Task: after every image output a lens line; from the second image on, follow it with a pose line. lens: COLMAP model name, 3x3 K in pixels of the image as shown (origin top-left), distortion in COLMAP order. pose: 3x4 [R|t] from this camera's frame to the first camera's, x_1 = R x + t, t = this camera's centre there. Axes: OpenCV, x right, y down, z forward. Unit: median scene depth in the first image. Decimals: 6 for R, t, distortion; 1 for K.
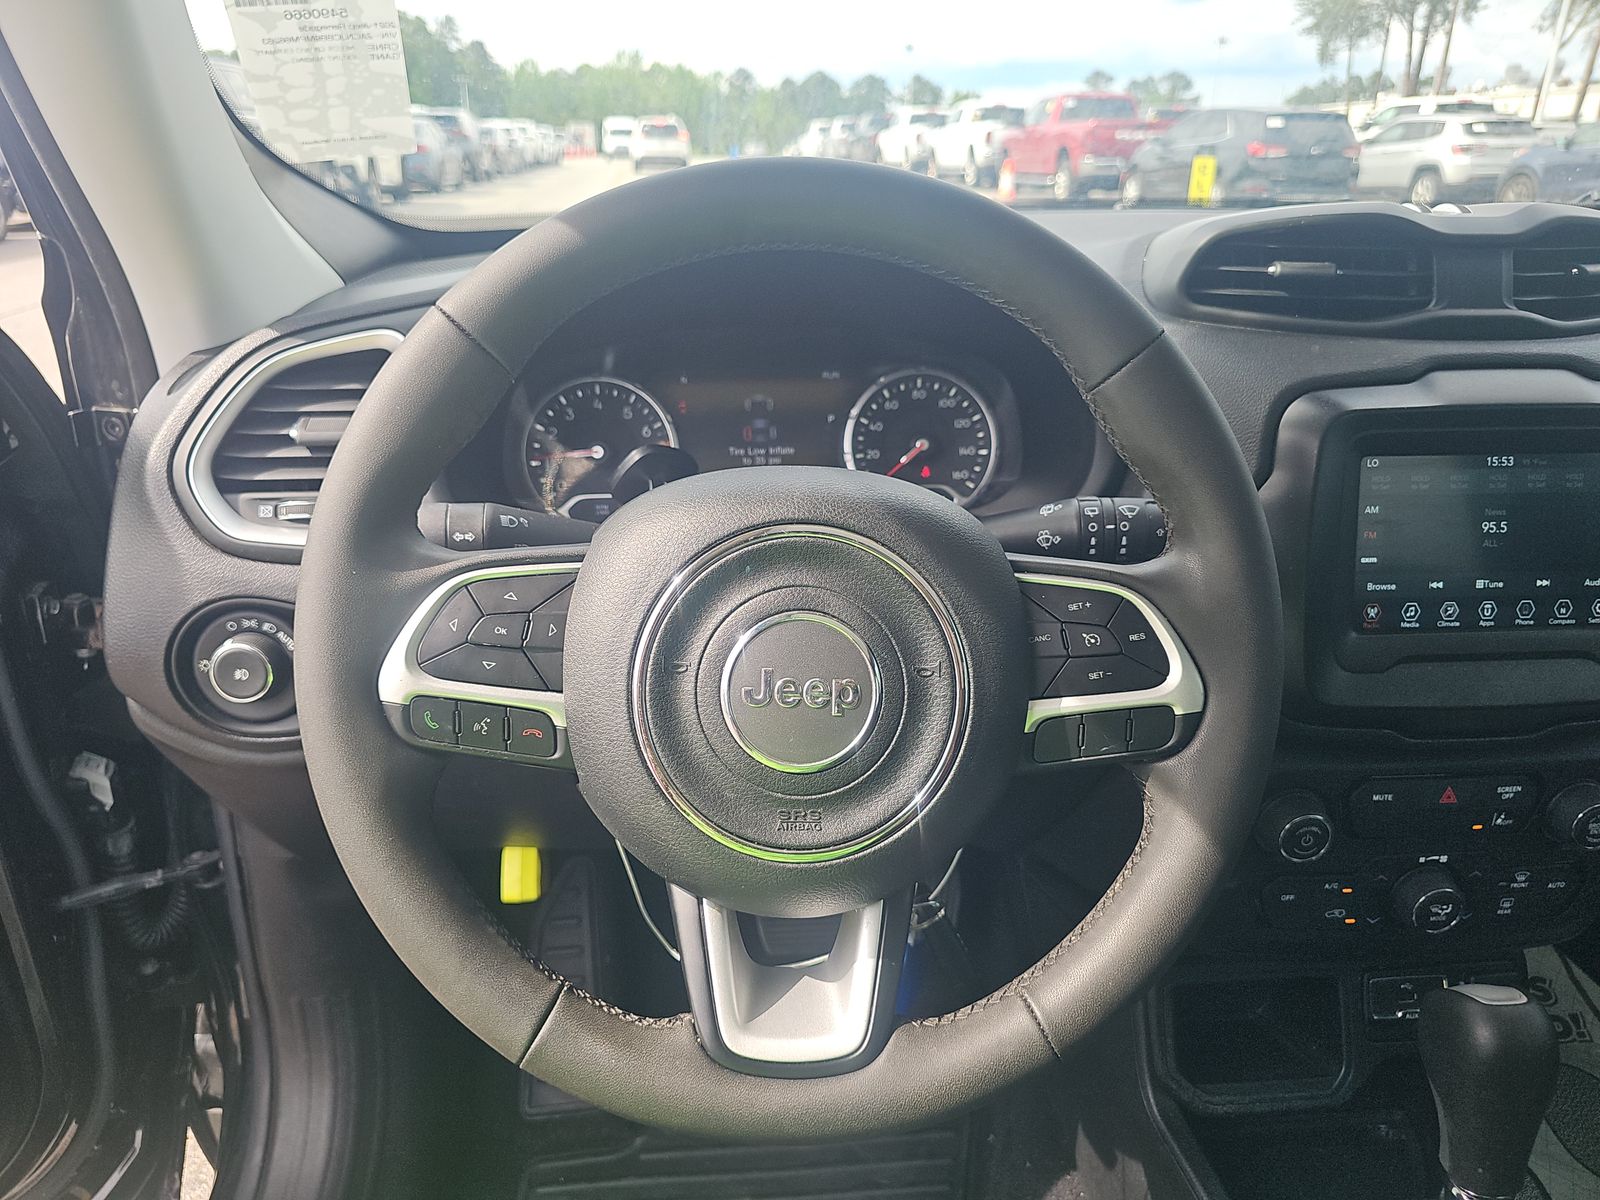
lens RADIAL K [[1087.5, 0, 785.2], [0, 1087.5, 602.1], [0, 0, 1]] dist [0.018346, -0.027902]
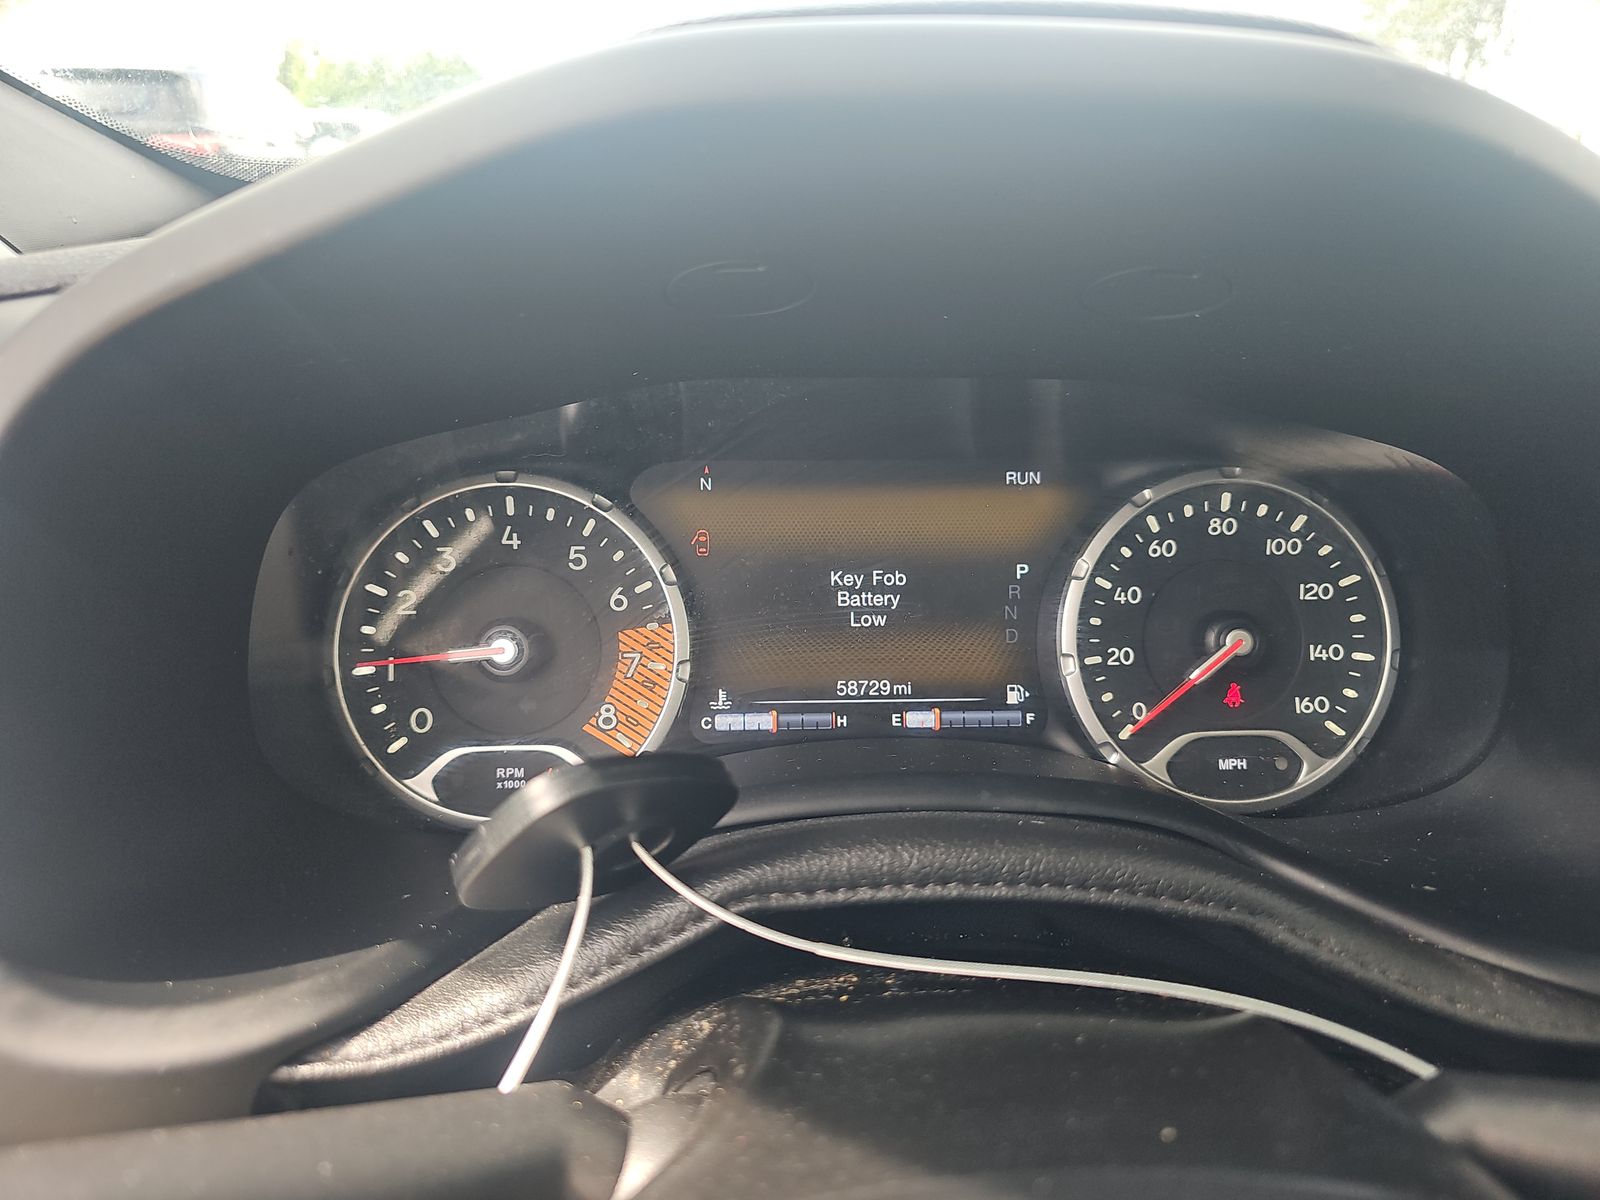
lens RADIAL K [[1087.5, 0, 799.1], [0, 1087.5, 601.5], [0, 0, 1]] dist [0.018346, -0.027902]
pose [[0.999702, 0.021717, -0.011114, -0.049340], [-0.022130, 0.999014, -0.038482, -0.141900], [0.010267, 0.038716, 0.999197, 0.559601]]
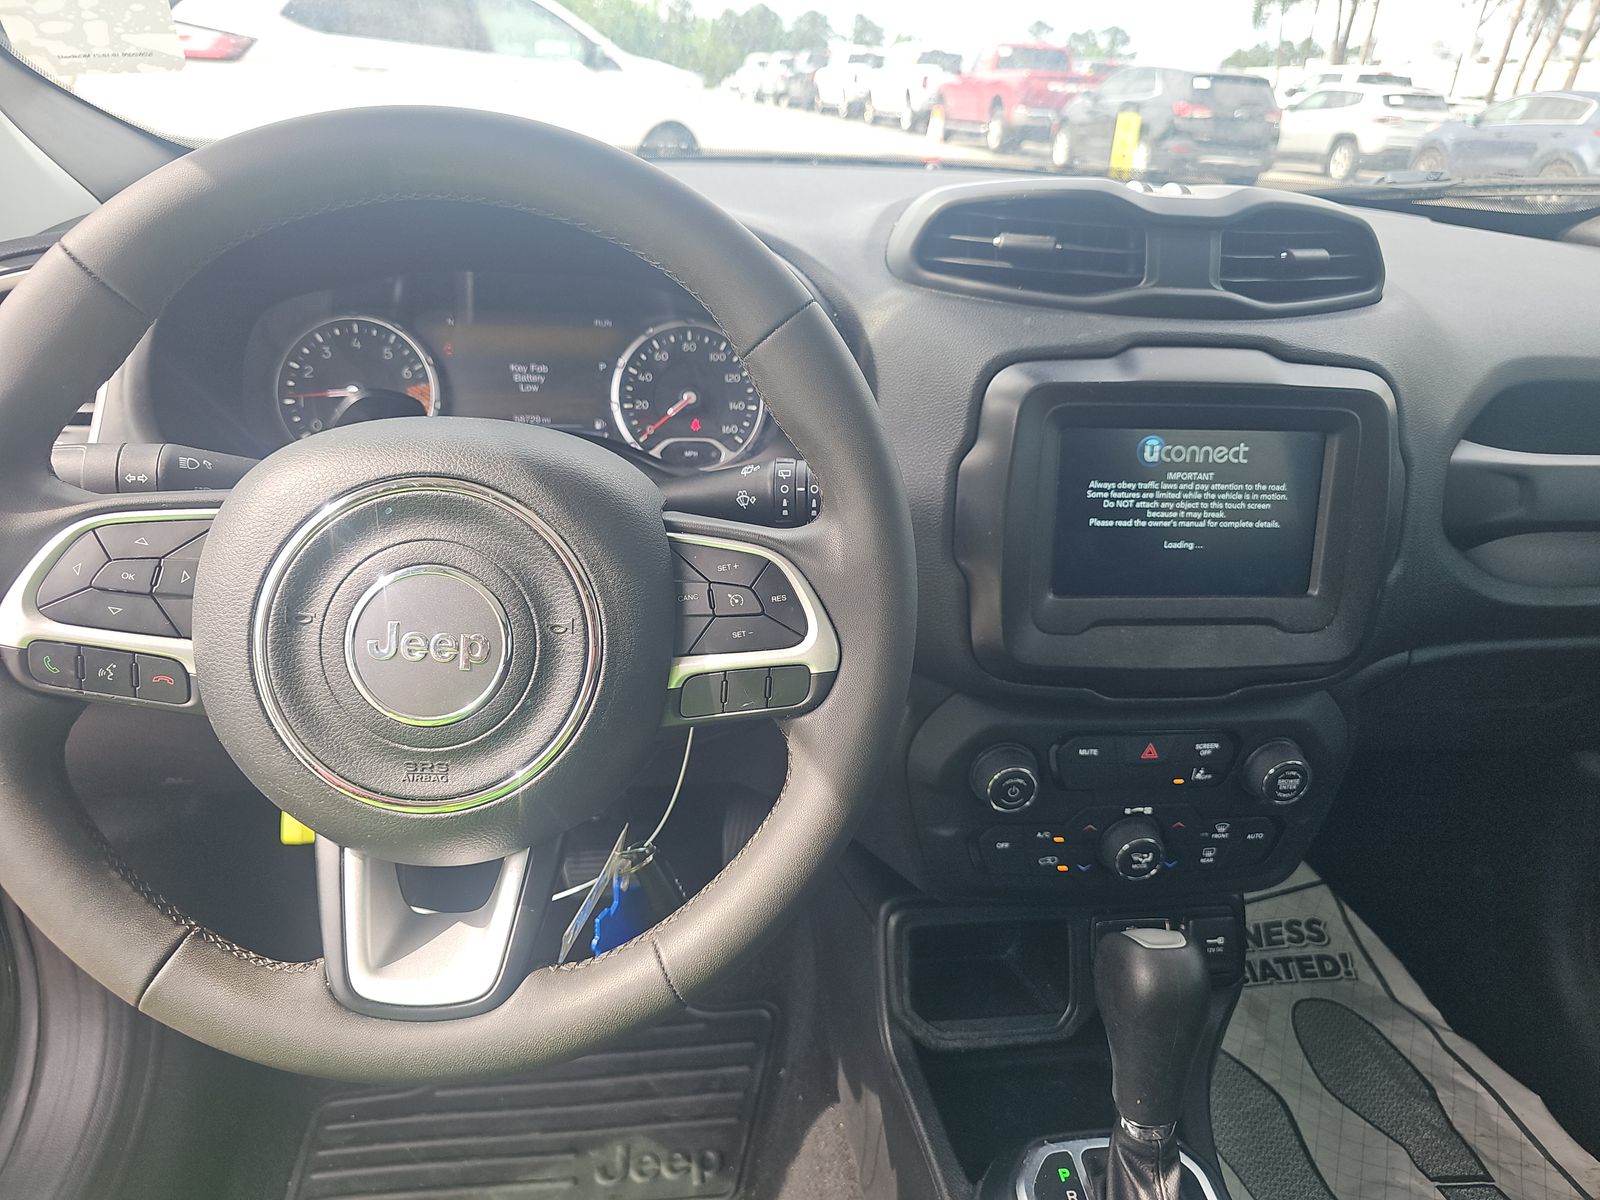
lens RADIAL K [[1087.5, 0, 799.0], [0, 1087.5, 583.2], [0, 0, 1]] dist [0.018346, -0.027902]
pose [[0.996859, 0.024686, 0.075254, 0.157658], [-0.027389, 0.999008, 0.035103, -0.011125], [-0.074313, -0.037054, 0.996546, -0.018090]]
